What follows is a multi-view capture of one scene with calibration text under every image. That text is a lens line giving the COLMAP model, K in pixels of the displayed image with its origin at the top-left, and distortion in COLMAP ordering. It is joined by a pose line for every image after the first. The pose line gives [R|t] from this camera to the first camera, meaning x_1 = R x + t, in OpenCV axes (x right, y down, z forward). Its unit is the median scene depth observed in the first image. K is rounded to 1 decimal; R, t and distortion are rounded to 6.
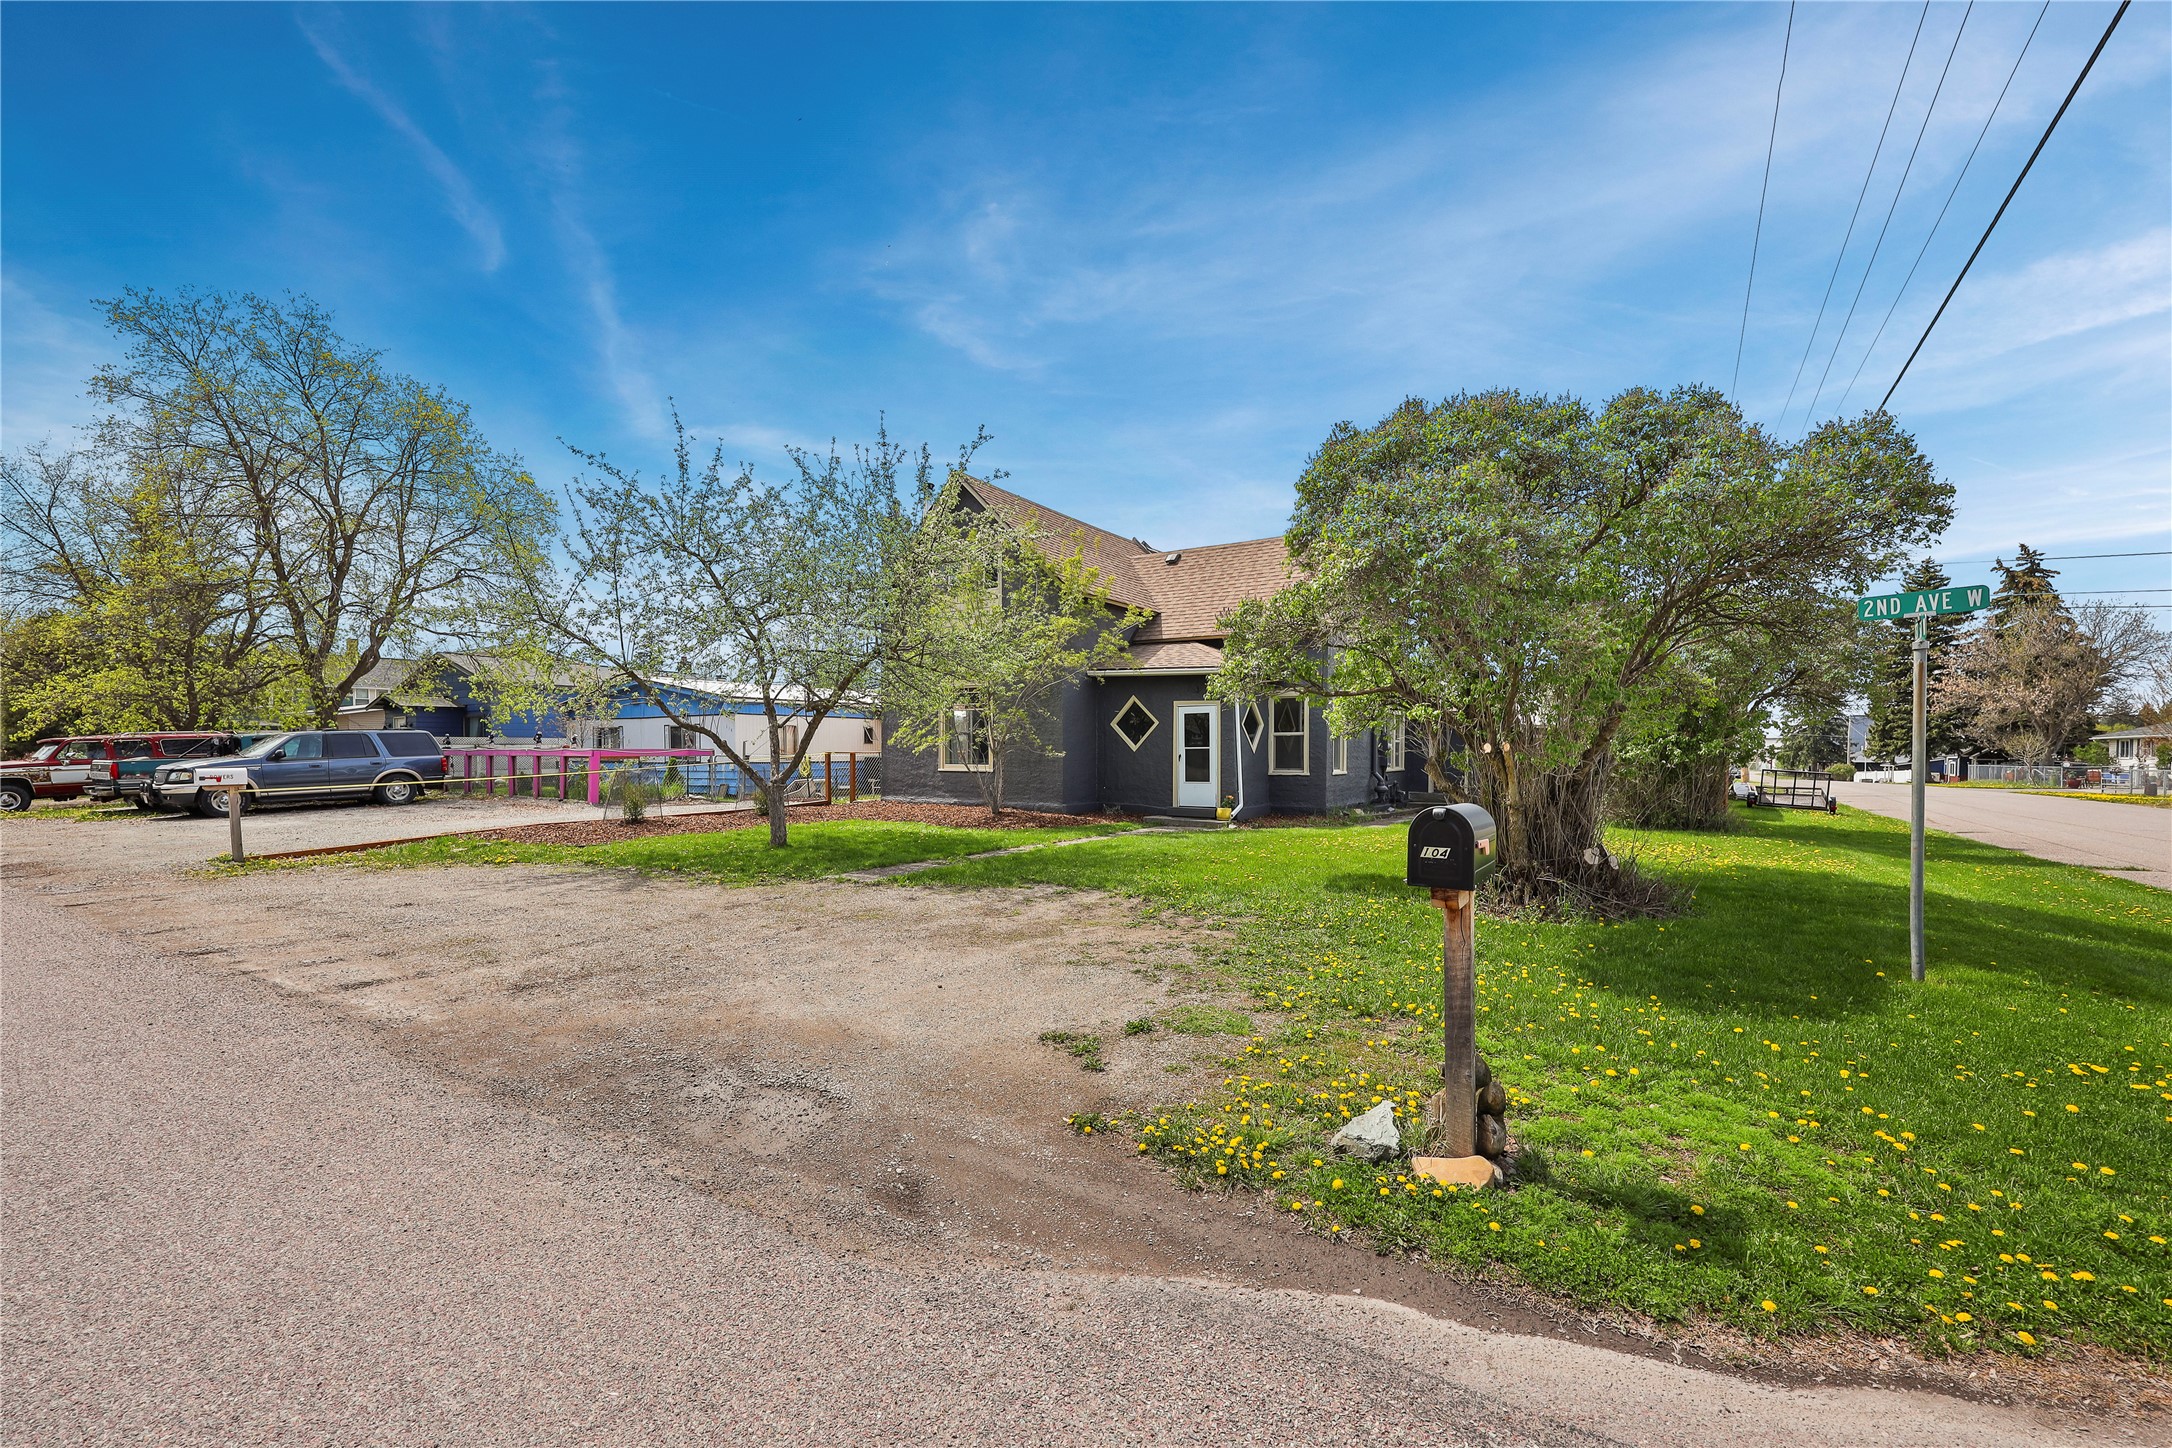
lens RADIAL K [[884.0, 0, 1084.4], [0, 884.0, 729.8], [0, 0, 1]] dist [-0.001953, 0.000605]
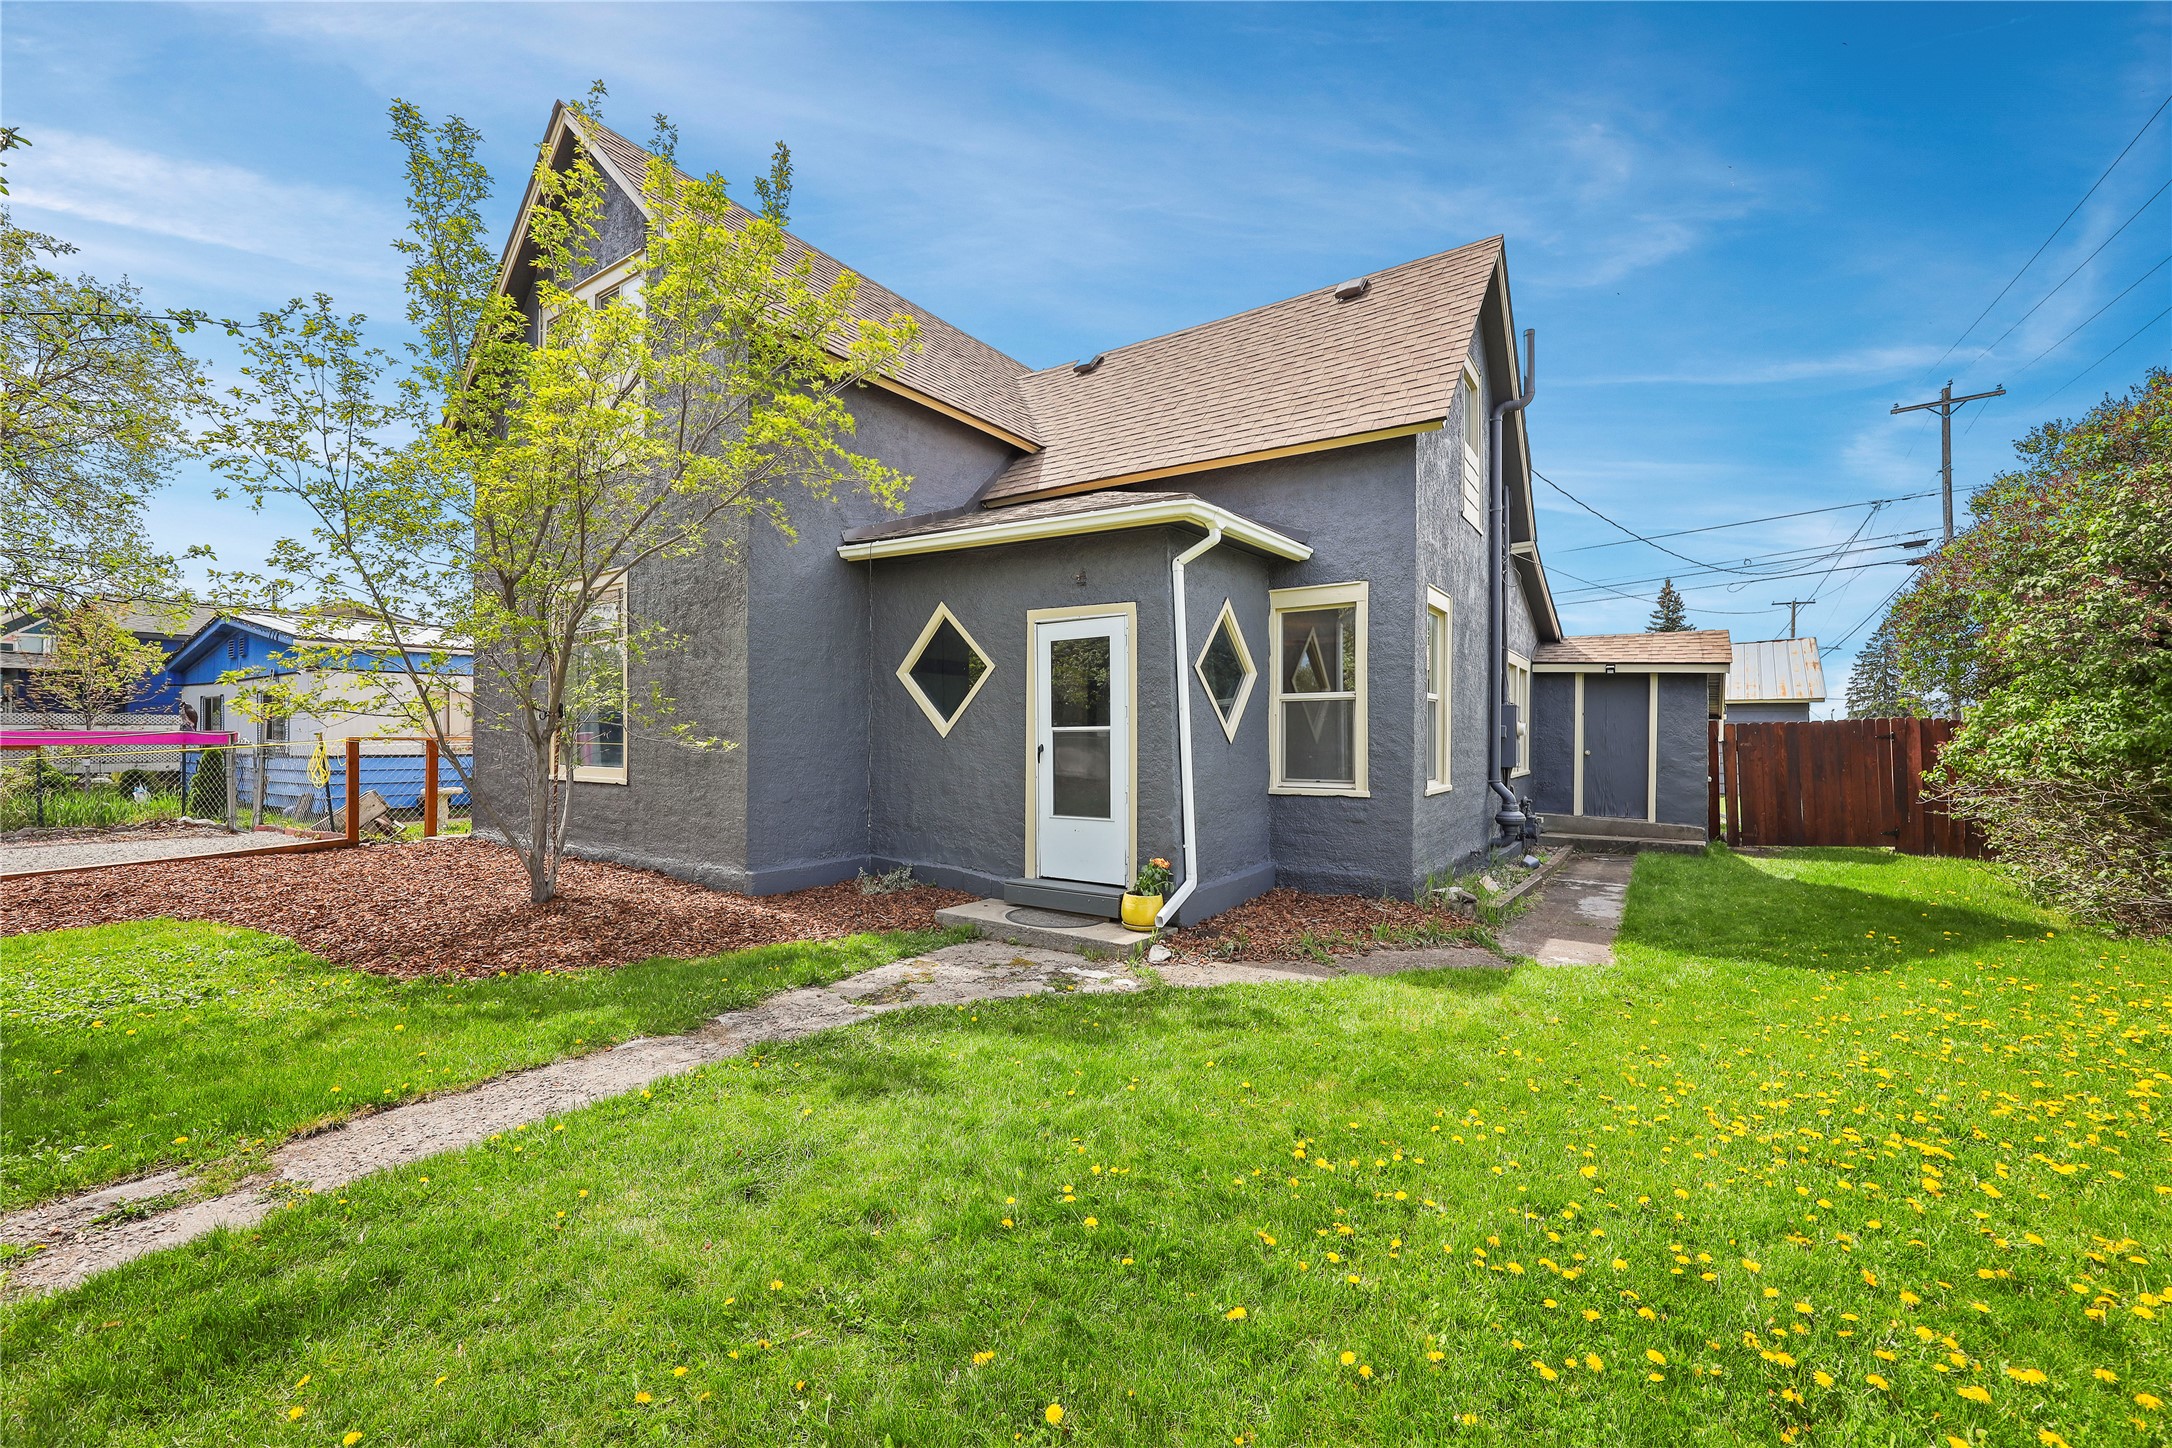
lens RADIAL K [[884.0, 0, 1088.9], [0, 884.0, 724.3], [0, 0, 1]] dist [-0.001953, 0.000605]
pose [[0.999959, 0.002085, -0.008798, 0.132896], [-0.001971, 0.999915, 0.012899, 0.013250], [0.008824, -0.012881, 0.999878, 0.609708]]
